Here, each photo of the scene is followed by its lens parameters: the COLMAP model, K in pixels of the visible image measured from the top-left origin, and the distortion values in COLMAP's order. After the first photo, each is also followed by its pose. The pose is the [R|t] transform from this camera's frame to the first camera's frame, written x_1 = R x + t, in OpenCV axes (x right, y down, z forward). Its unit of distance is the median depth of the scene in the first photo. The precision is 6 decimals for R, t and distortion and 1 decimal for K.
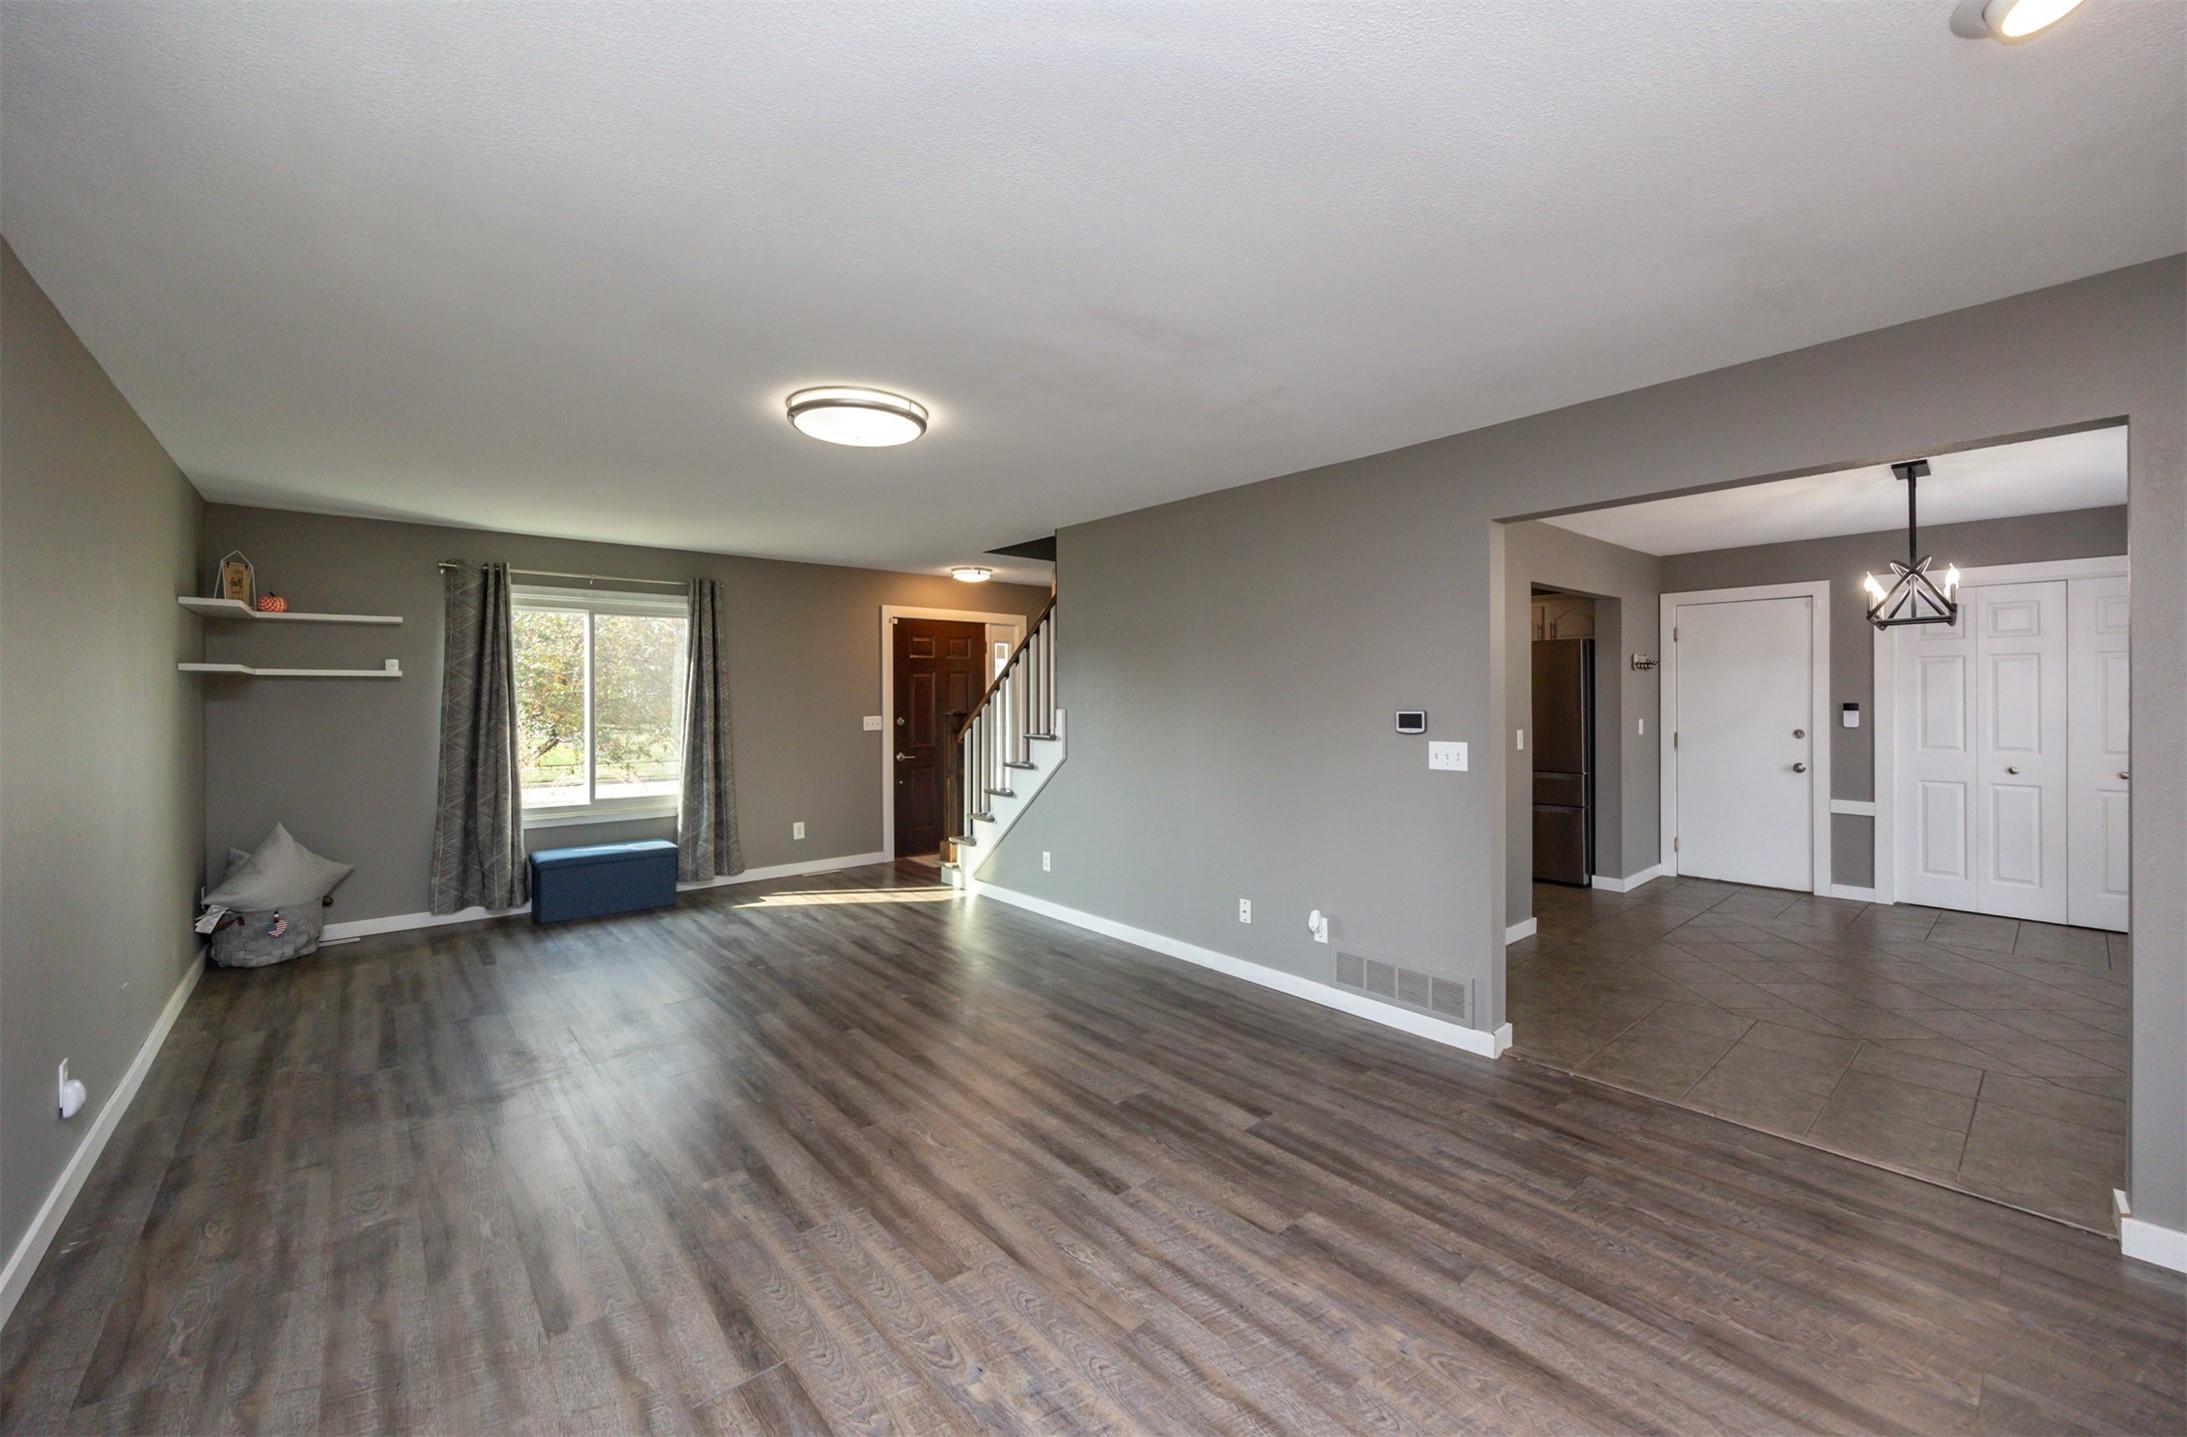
lens RADIAL K [[869.0, 0, 1121.0], [0, 869.0, 690.3], [0, 0, 1]] dist [-0.002920, -0.000315]
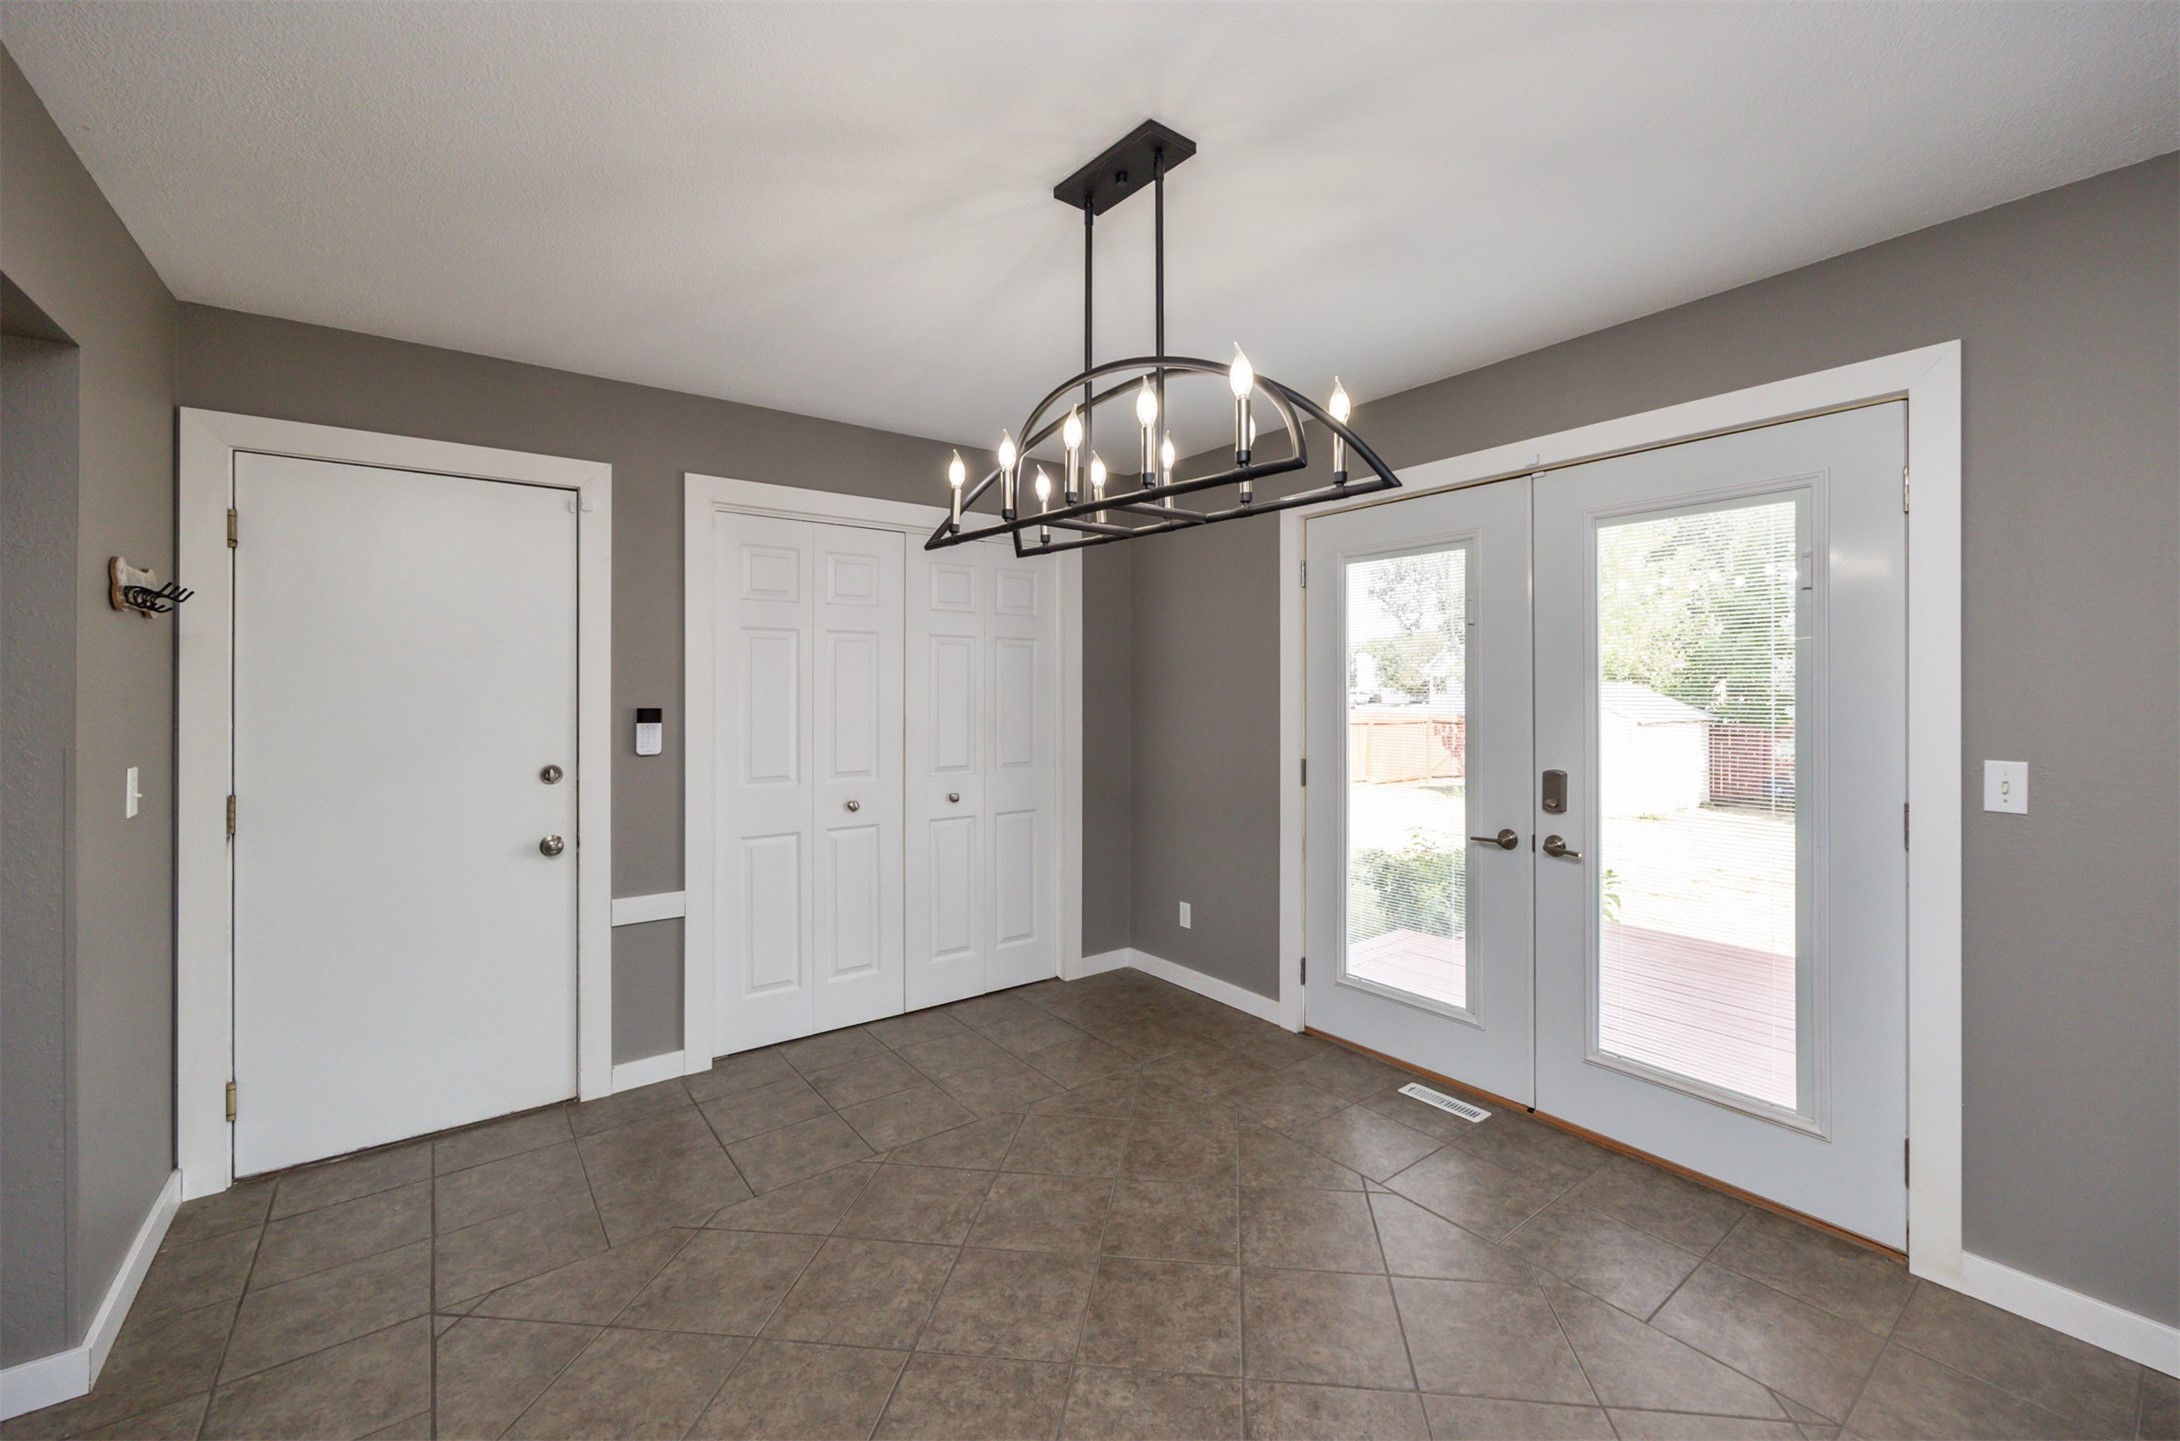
lens RADIAL K [[866.2, 0, 1117.4], [0, 866.2, 692.4], [0, 0, 1]] dist [-0.002920, -0.000315]
pose [[0.067568, 0.001066, 0.997714, 0.384091], [-0.004079, 0.999991, -0.000792, 0.005212], [-0.997706, -0.004016, 0.067571, 0.768259]]
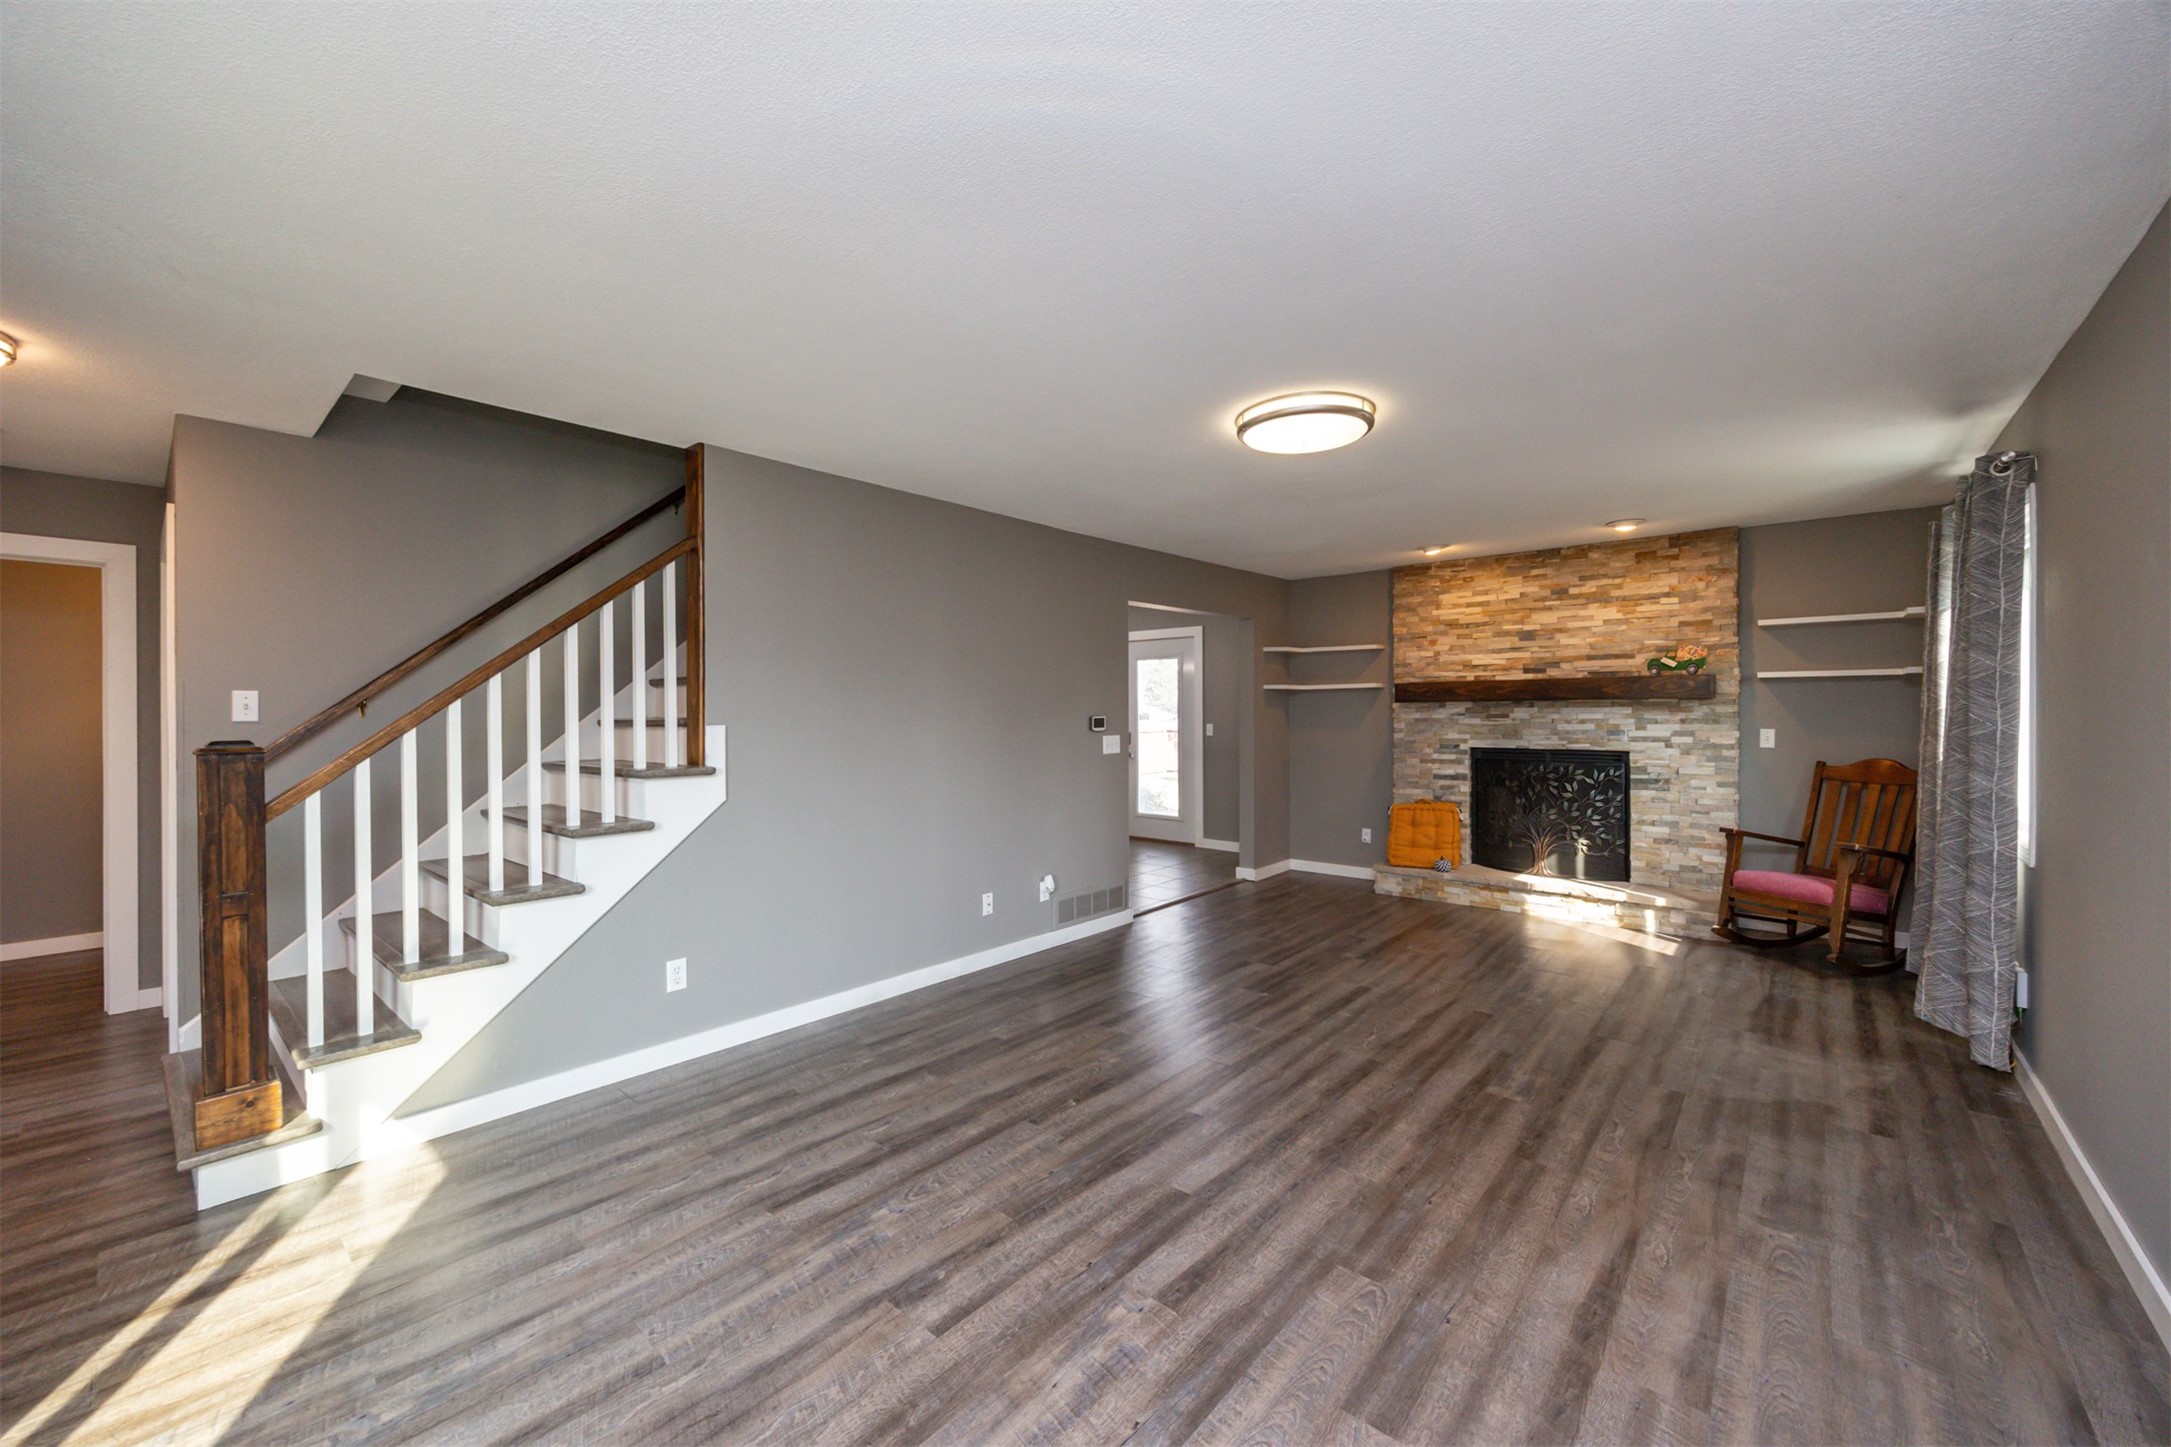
lens RADIAL K [[839.3, 0, 1069.9], [0, 839.3, 721.3], [0, 0, 1]] dist [-0.002801, -0.000181]
pose [[-0.125573, -0.010922, 0.992024, -0.770073], [-0.002416, 0.999940, 0.010703, 0.011894], [-0.992081, -0.001053, -0.125592, 0.872541]]
